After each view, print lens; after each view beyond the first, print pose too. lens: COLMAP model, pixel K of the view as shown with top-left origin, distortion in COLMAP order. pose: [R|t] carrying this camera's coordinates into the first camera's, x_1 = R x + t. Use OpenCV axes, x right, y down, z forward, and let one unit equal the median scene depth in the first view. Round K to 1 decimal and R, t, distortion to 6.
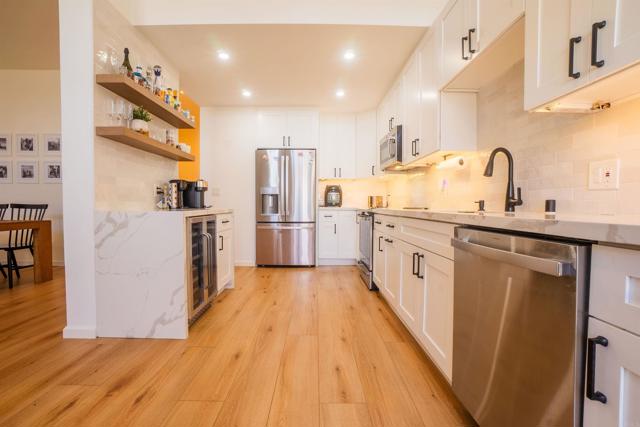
lens RADIAL K [[281.7, 0, 317.6], [0, 281.7, 213.3], [0, 0, 1]] dist [-0.065736, 0.023840]
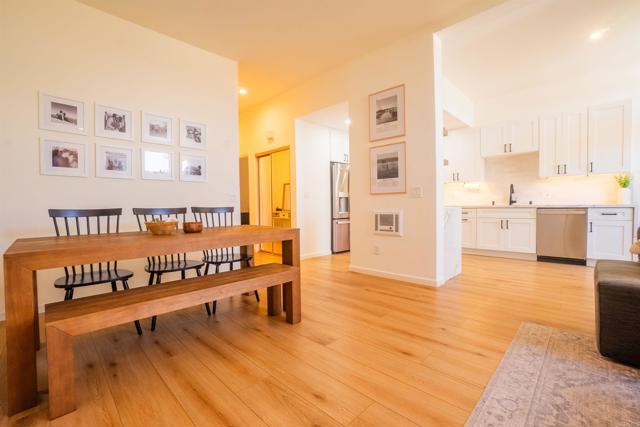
lens RADIAL K [[281.7, 0, 317.6], [0, 281.7, 213.3], [0, 0, 1]] dist [-0.065736, 0.023840]
pose [[0.711680, -0.033562, 0.701701, -1.380727], [0.037790, 0.999241, 0.009466, -0.010955], [-0.701486, 0.019781, 0.712408, 0.164299]]
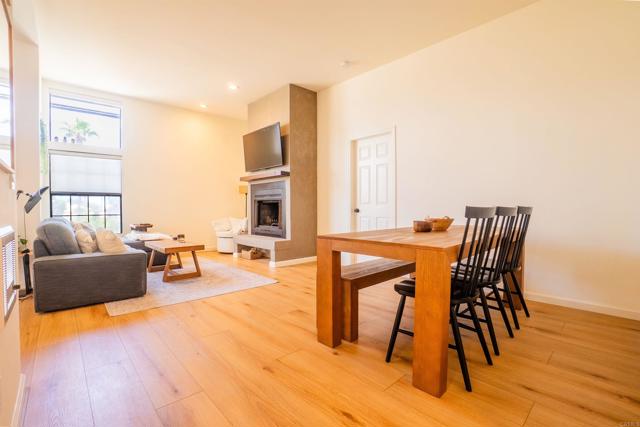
lens RADIAL K [[290.7, 0, 317.0], [0, 290.7, 212.8], [0, 0, 1]] dist [-0.042299, 0.001017]
pose [[-0.737562, 0.008782, -0.675222, -0.545612], [-0.021253, 0.999118, 0.036210, -0.033363], [0.674945, 0.041057, -0.736725, 1.102744]]
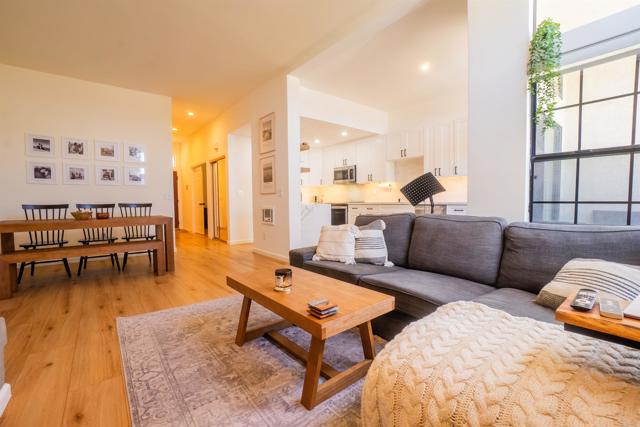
lens RADIAL K [[281.7, 0, 317.6], [0, 281.7, 213.3], [0, 0, 1]] dist [-0.065736, 0.023840]
pose [[0.782688, -0.039005, 0.621191, -1.151177], [0.032056, 0.999236, 0.022353, 0.009097], [-0.621588, 0.002418, 0.783340, -0.492332]]
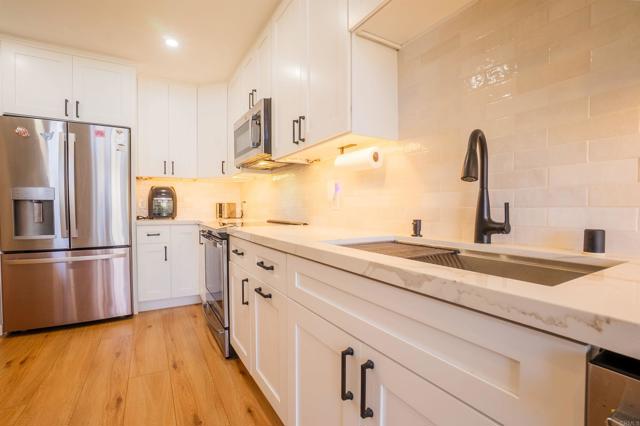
lens RADIAL K [[291.8, 0, 310.6], [0, 291.8, 214.9], [0, 0, 1]] dist [-0.069198, 0.027534]
pose [[0.875122, -0.016050, 0.483637, 0.042968], [0.018034, 0.999837, 0.000550, -0.034565], [-0.483567, 0.008241, 0.875269, 0.305632]]
